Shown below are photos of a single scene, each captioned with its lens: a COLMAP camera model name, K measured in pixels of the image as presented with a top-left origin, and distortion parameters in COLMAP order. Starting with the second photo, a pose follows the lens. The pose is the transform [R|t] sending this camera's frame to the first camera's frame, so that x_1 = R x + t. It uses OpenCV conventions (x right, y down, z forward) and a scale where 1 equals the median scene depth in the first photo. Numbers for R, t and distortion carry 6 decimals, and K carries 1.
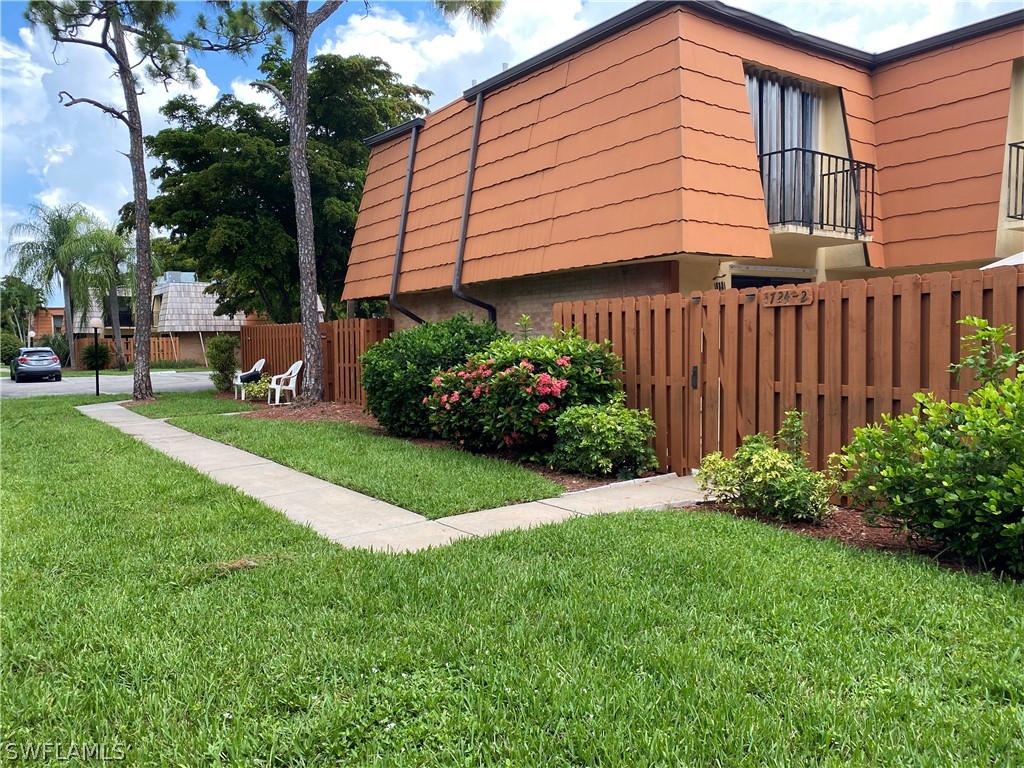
lens RADIAL K [[768.0, 0, 534.8], [0, 768.0, 384.2], [0, 0, 1]] dist [0.135453, -0.258226]
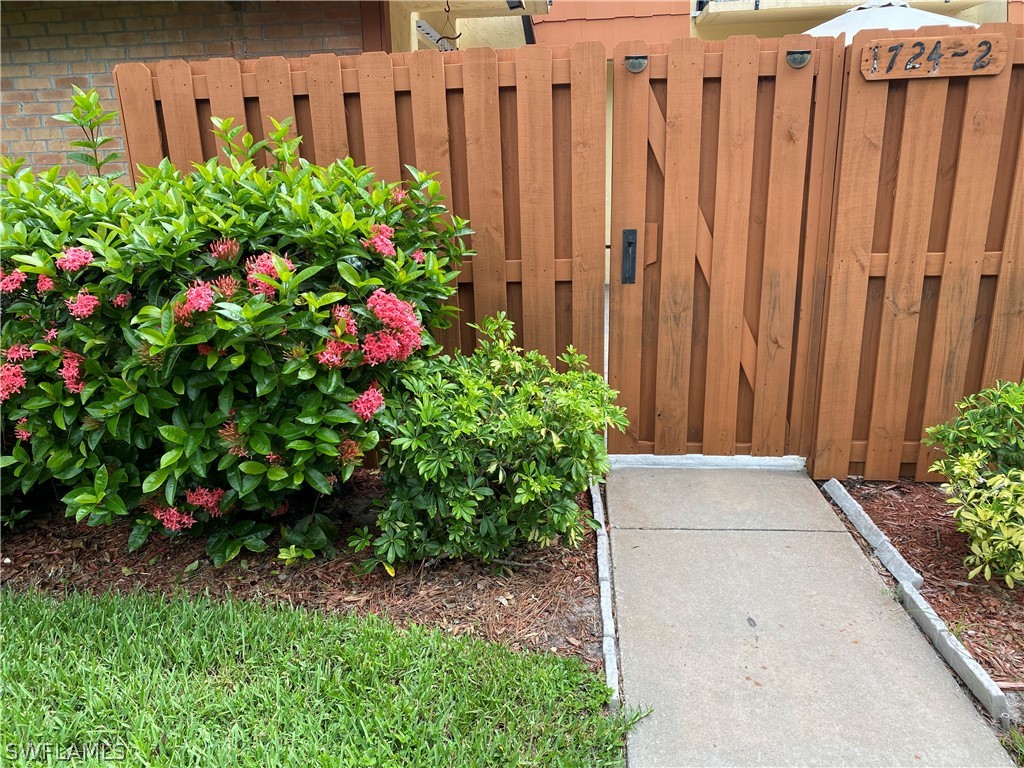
lens RADIAL K [[774.8, 0, 517.8], [0, 774.8, 390.6], [0, 0, 1]] dist [0.046175, -0.036231]
pose [[0.677955, -0.216653, 0.702451, -0.136784], [0.064890, 0.969490, 0.236387, -0.037090], [-0.732234, -0.114678, 0.671329, 0.641837]]
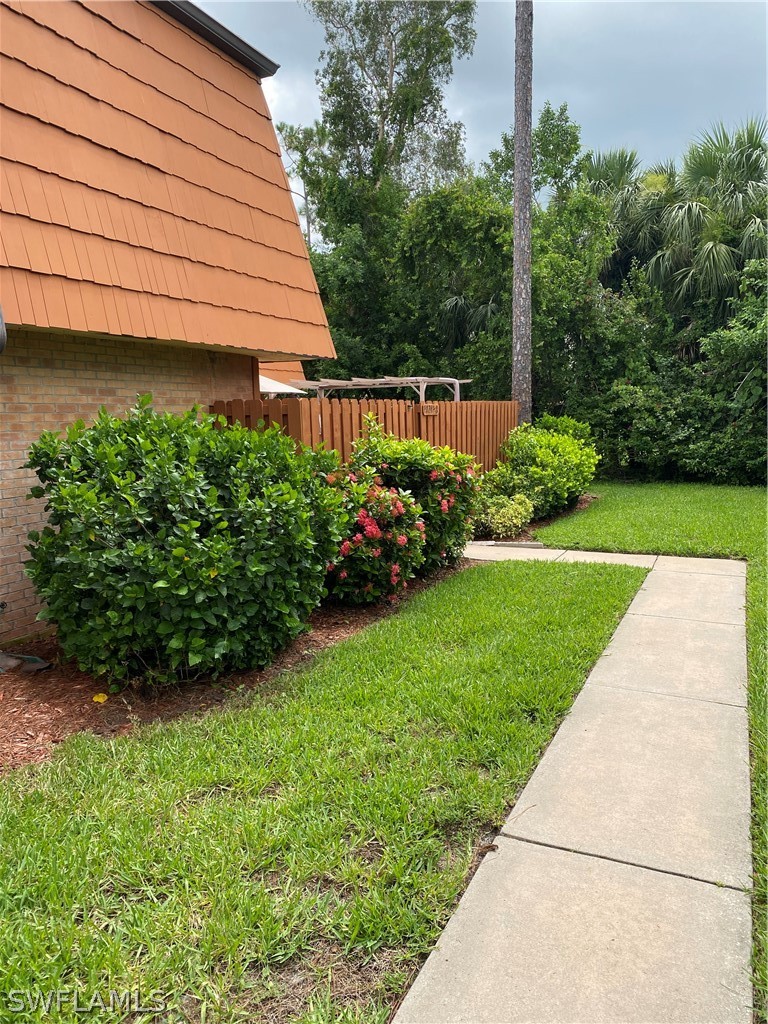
lens RADIAL K [[774.8, 0, 383.6], [0, 774.8, 516.3], [0, 0, 1]] dist [0.046175, -0.036231]
pose [[-0.479058, -0.081337, 0.874007, -0.739959], [0.087740, 0.986274, 0.139877, -0.093418], [-0.873387, 0.143695, -0.465346, 1.371885]]
